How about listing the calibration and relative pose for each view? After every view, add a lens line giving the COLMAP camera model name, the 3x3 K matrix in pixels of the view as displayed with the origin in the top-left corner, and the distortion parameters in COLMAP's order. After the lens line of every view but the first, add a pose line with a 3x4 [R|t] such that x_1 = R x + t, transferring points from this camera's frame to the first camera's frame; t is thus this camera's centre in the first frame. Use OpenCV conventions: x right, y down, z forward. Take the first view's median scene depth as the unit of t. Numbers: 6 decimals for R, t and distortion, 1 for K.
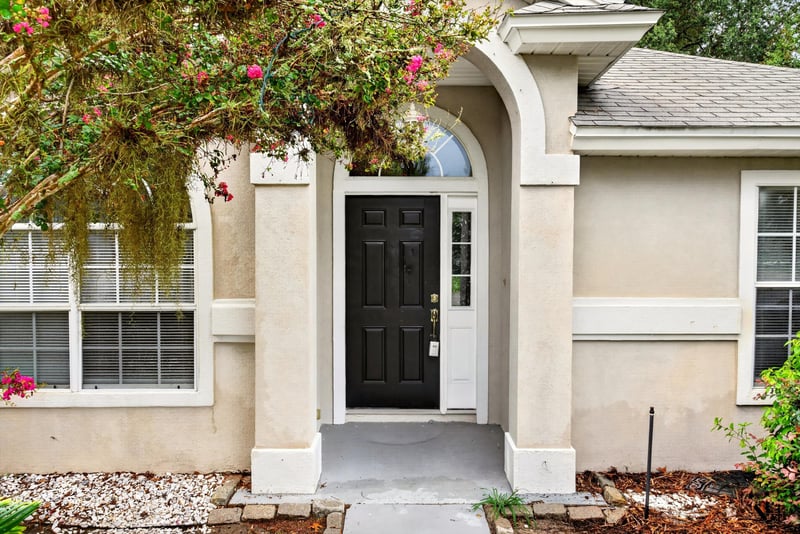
lens RADIAL K [[639.8, 0, 400.0], [0, 639.8, 267.0], [0, 0, 1]] dist [0.000813, 0.000767]
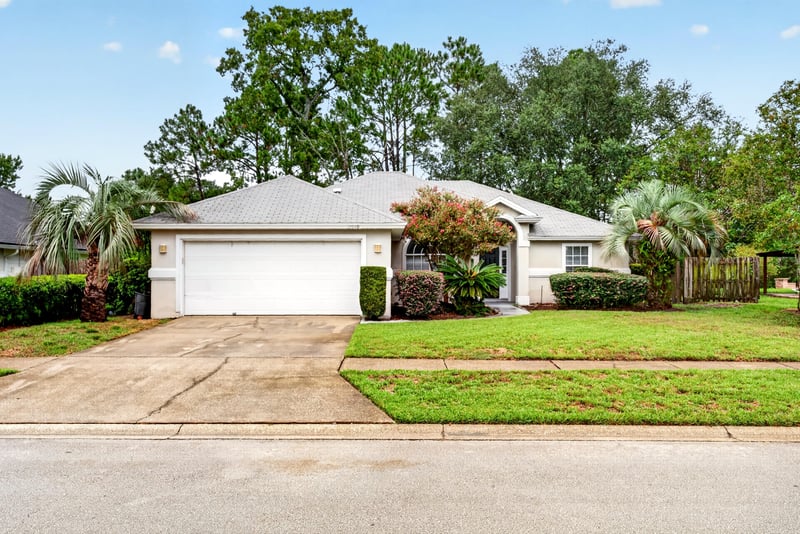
lens RADIAL K [[639.8, 0, 400.0], [0, 639.8, 267.0], [0, 0, 1]] dist [0.000813, 0.000767]
pose [[0.999846, -0.002366, 0.017372, -0.820561], [0.003090, 0.999122, -0.041774, 0.239727], [-0.017257, 0.041821, 0.998976, -3.950972]]
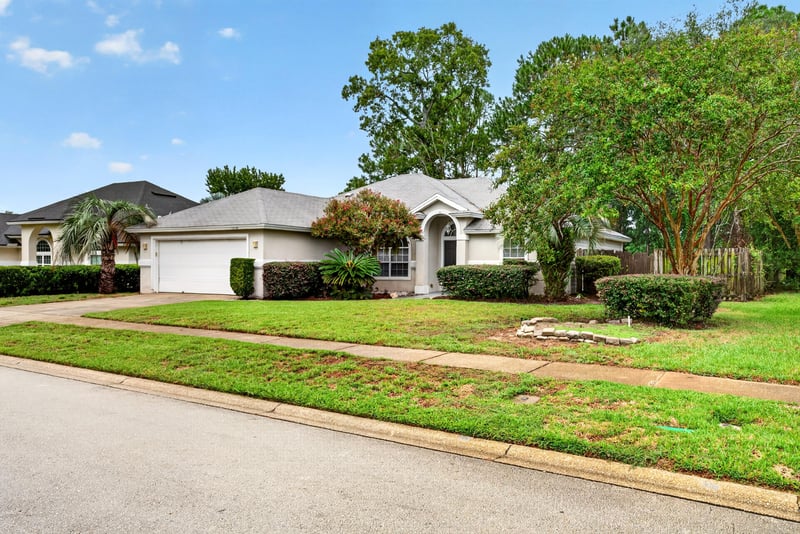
lens RADIAL K [[639.8, 0, 400.0], [0, 639.8, 267.0], [0, 0, 1]] dist [0.000813, 0.000767]
pose [[0.864114, 0.005240, -0.503270, 2.425758], [-0.021436, 0.999422, -0.026399, 0.252252], [0.502840, 0.033599, 0.863726, -3.854624]]
